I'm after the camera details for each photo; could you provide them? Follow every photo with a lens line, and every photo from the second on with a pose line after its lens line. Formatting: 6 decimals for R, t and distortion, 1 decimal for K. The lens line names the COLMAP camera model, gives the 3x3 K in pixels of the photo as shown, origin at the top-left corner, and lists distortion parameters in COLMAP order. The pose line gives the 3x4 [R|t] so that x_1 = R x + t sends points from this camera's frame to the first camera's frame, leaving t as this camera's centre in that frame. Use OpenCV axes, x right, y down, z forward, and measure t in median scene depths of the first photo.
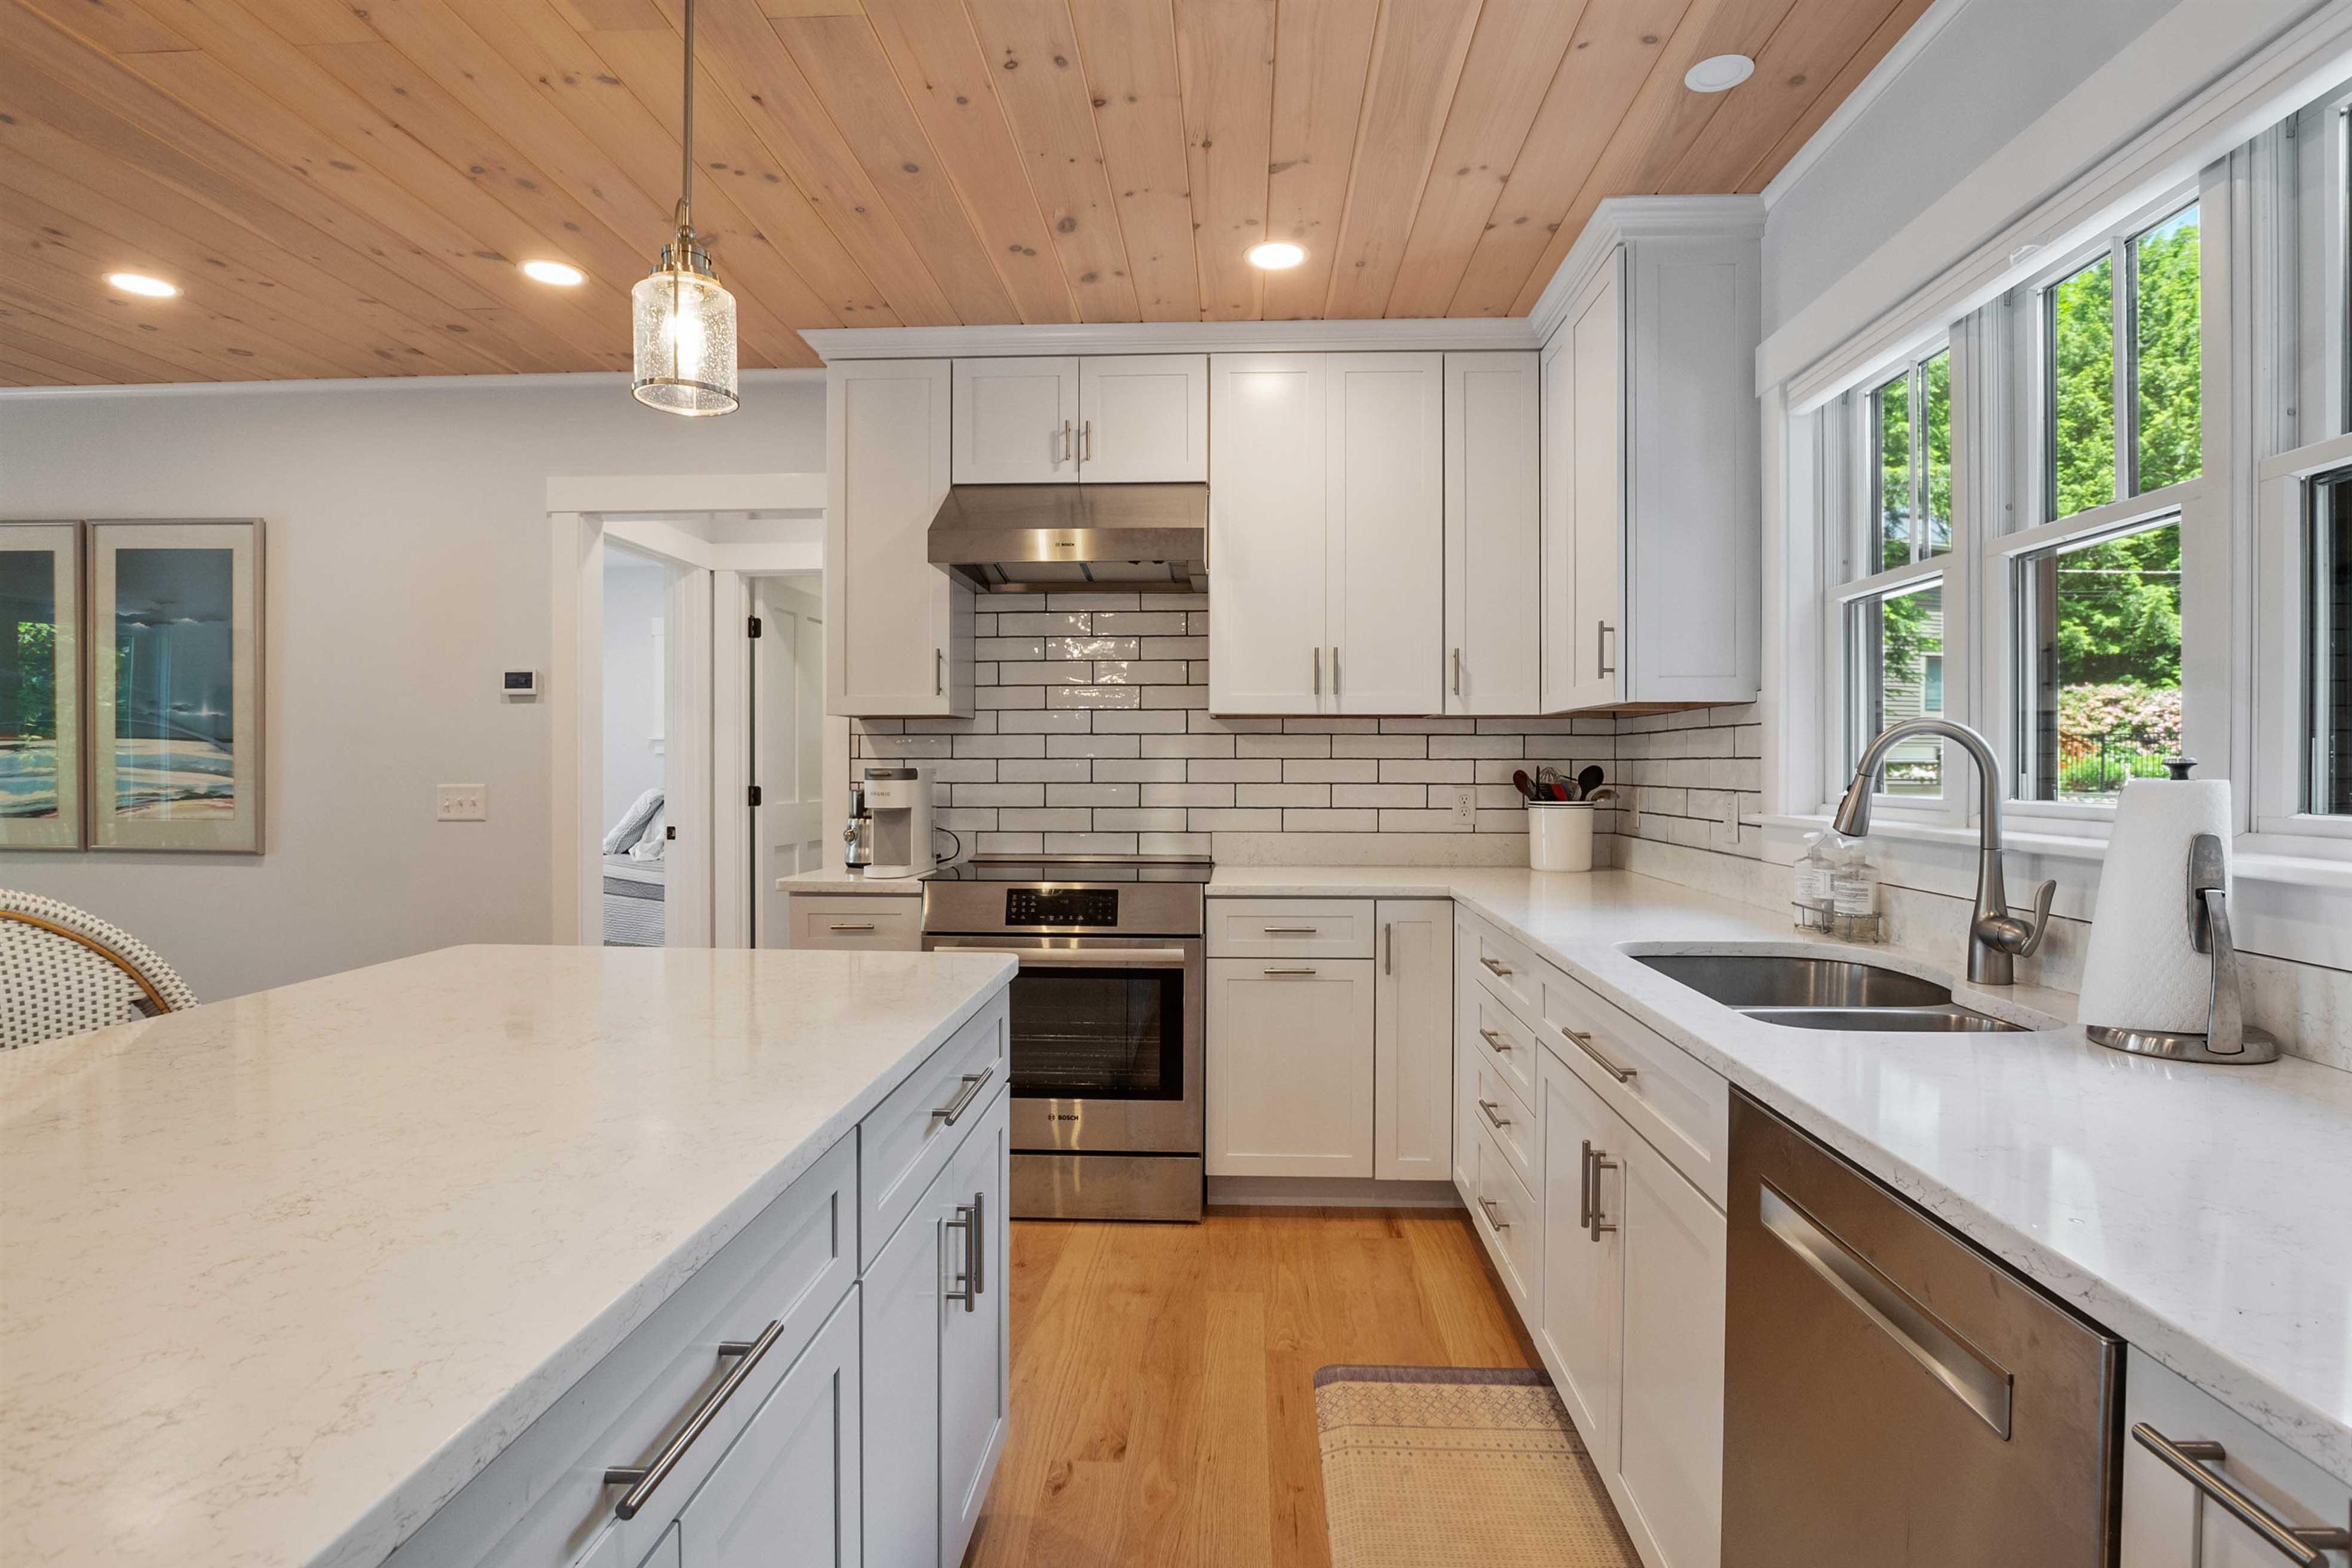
lens RADIAL K [[1194.6, 0, 1185.3], [0, 1194.6, 774.6], [0, 0, 1]] dist [-0.032612, 0.000110]
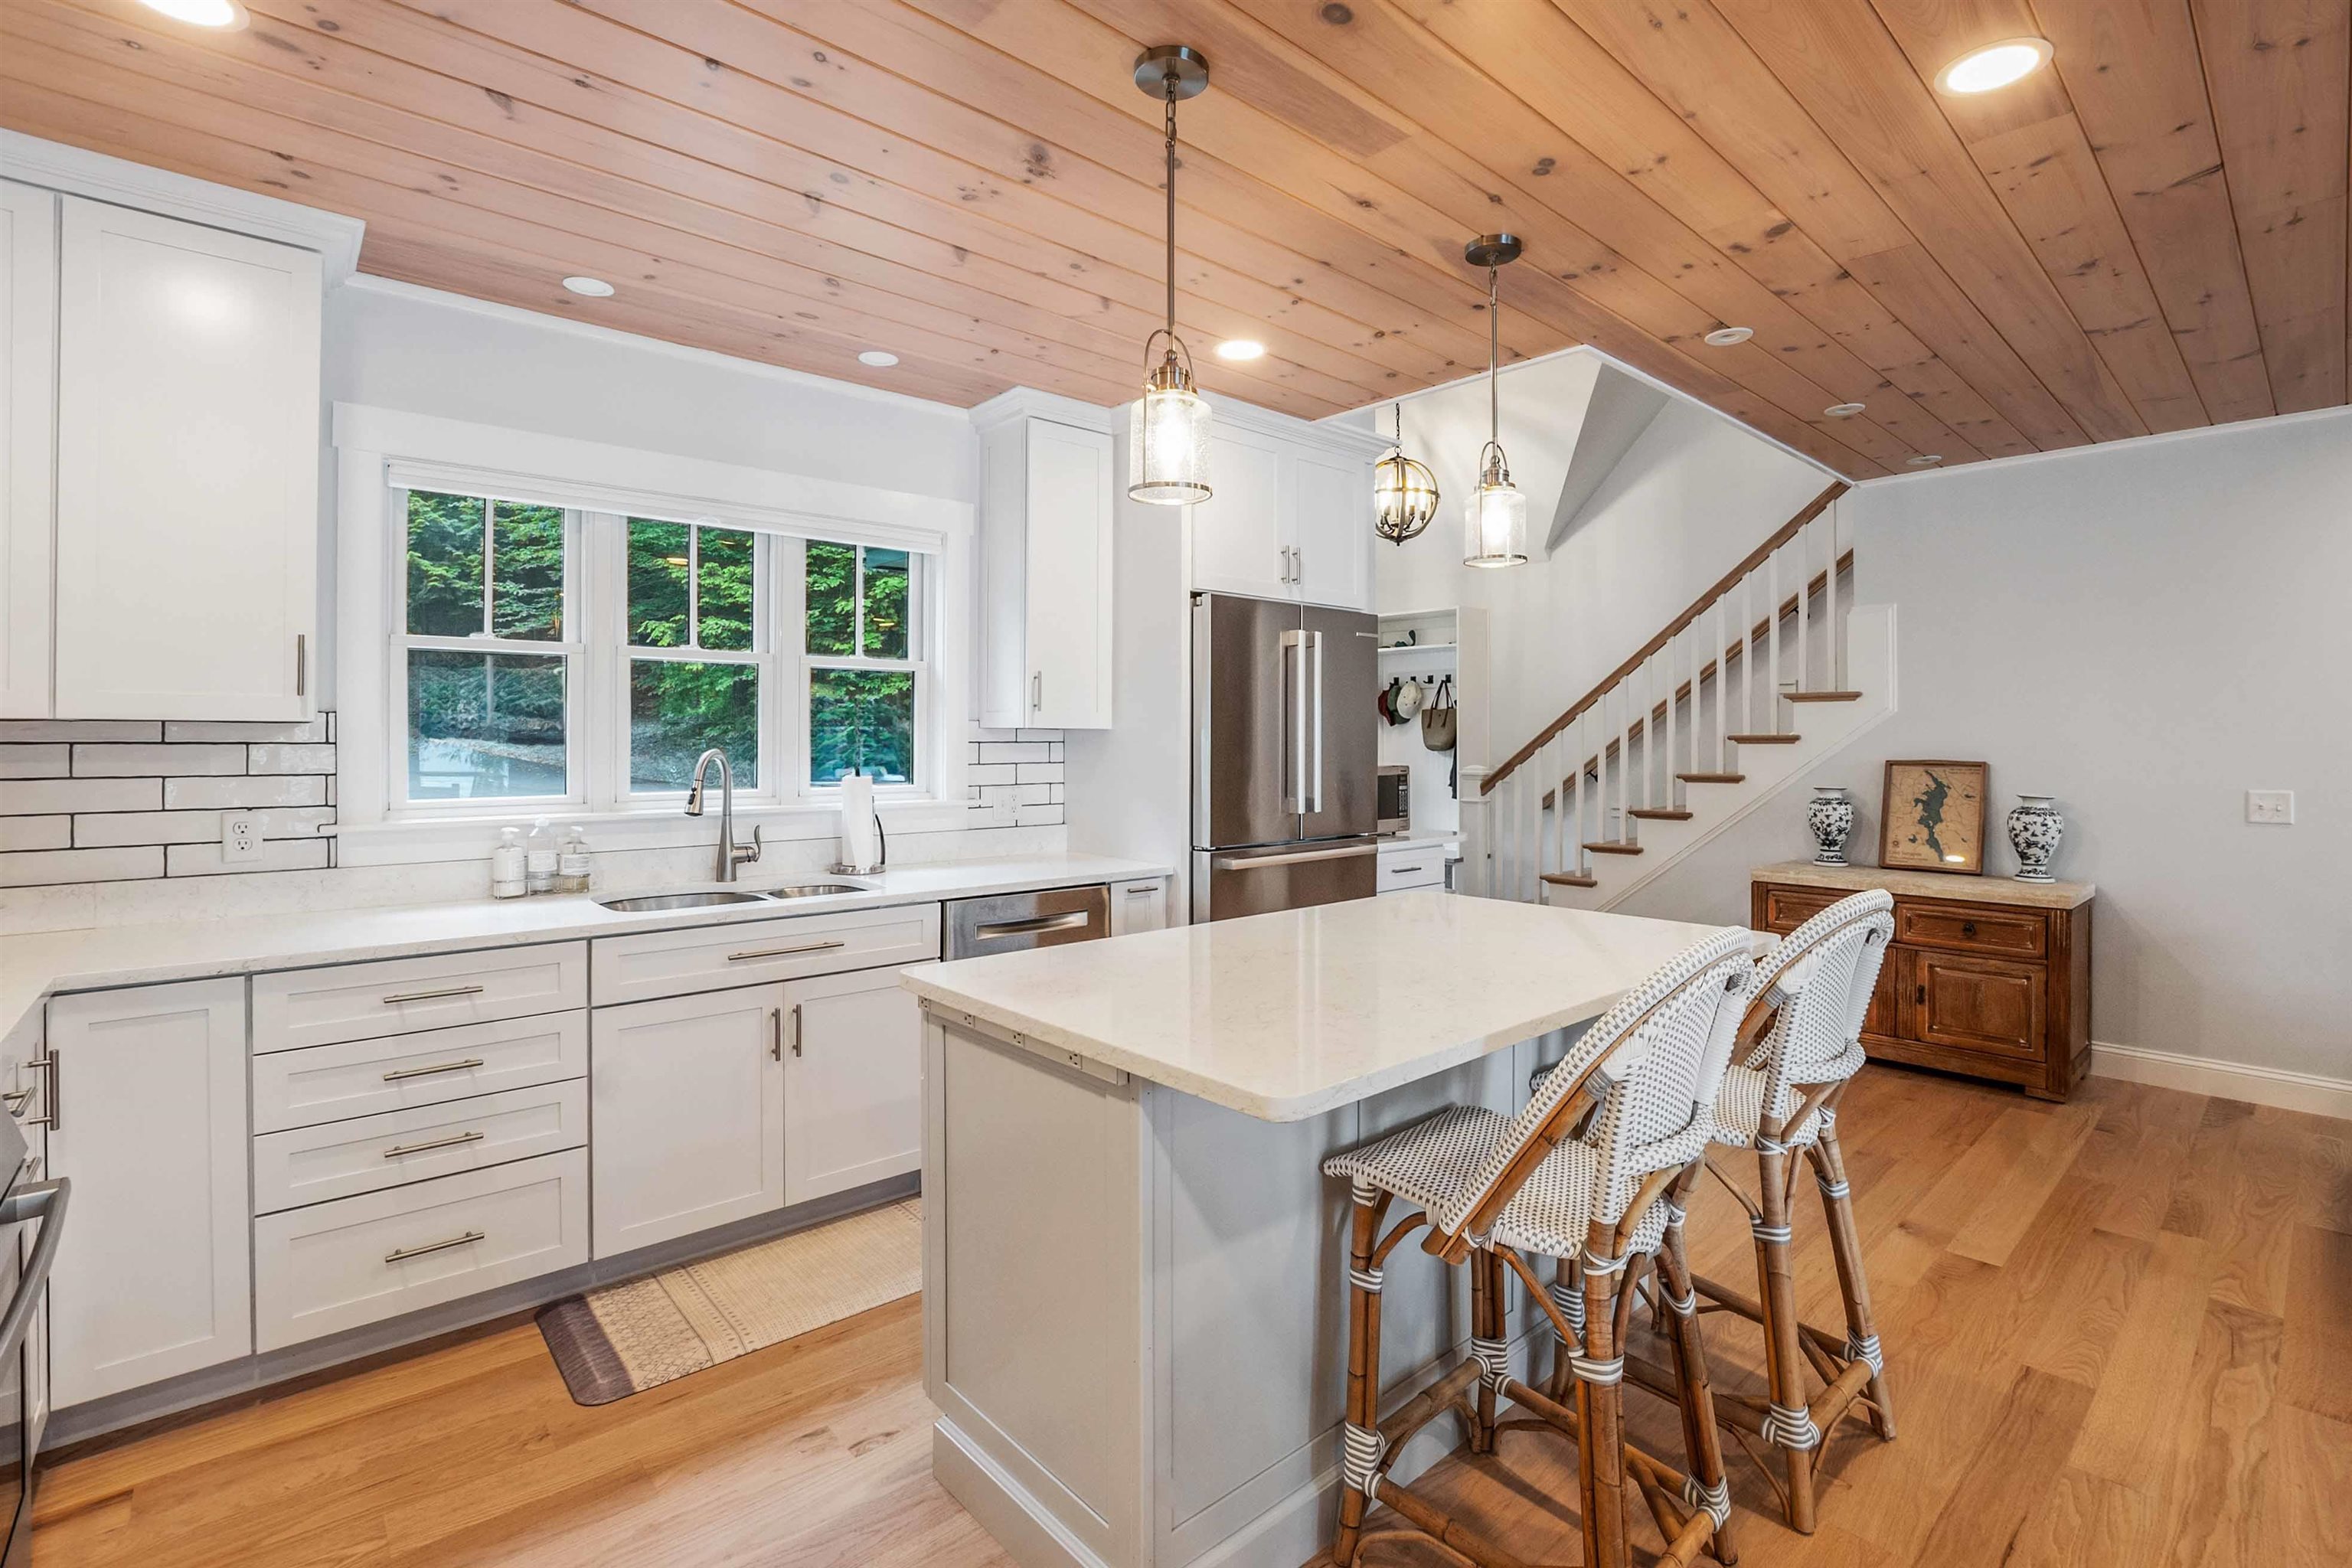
lens RADIAL K [[1062.3, 0, 1197.8], [0, 1062.3, 759.2], [0, 0, 1]] dist [-0.034453, 0.012033]
pose [[-0.706859, -0.017877, 0.707129, -0.591988], [0.003617, 0.999576, 0.028886, -0.042804], [-0.707345, 0.022976, -0.706495, 0.860724]]
